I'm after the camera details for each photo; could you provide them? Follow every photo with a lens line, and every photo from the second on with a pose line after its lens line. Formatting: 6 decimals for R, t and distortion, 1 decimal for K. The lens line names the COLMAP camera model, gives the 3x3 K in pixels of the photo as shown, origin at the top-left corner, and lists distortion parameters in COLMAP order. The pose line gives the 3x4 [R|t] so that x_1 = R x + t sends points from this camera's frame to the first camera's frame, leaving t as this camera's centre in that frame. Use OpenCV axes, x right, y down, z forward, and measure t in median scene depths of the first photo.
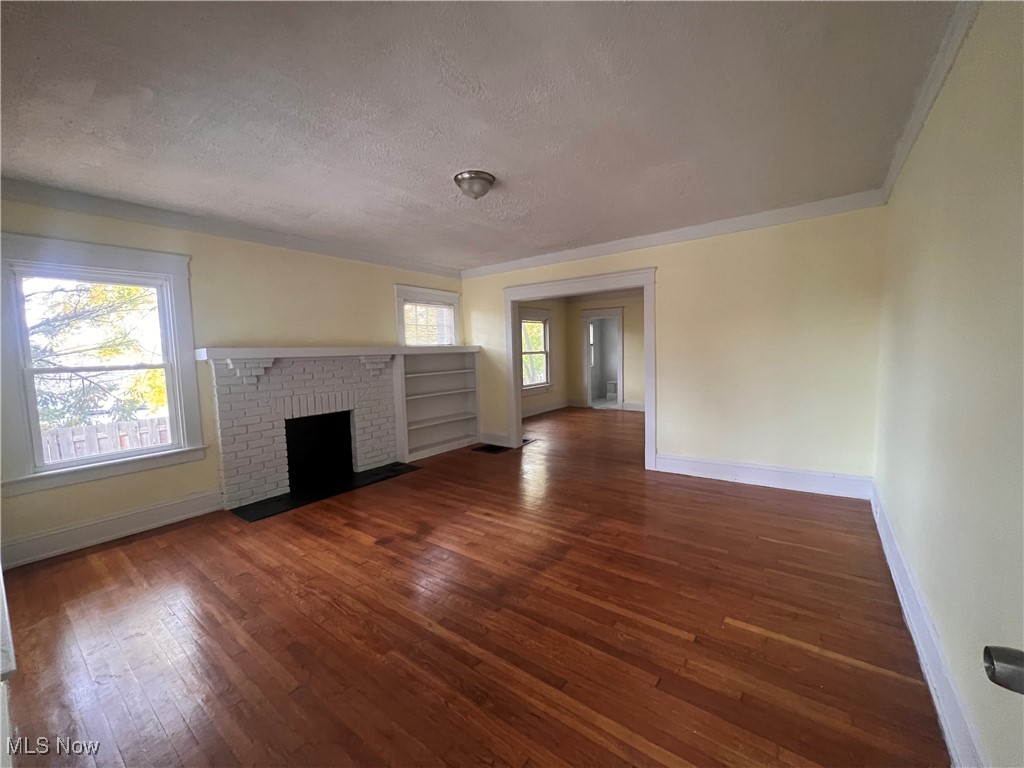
lens RADIAL K [[411.0, 0, 509.5], [0, 411.0, 384.5], [0, 0, 1]] dist [0.003199, 0.000420]
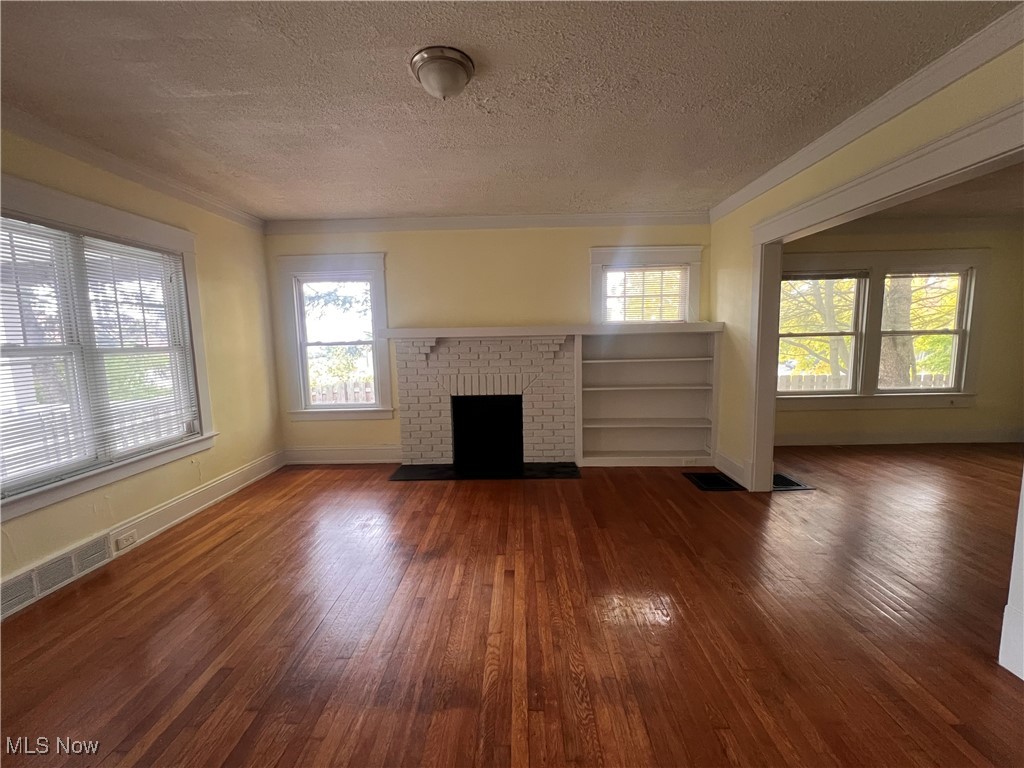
lens RADIAL K [[411.0, 0, 512.2], [0, 411.0, 381.3], [0, 0, 1]] dist [0.003199, 0.000420]
pose [[0.586581, 0.106326, -0.802880, 0.351565], [-0.063301, 0.994331, 0.085432, -0.046891], [0.807413, 0.000710, 0.589987, 0.447251]]
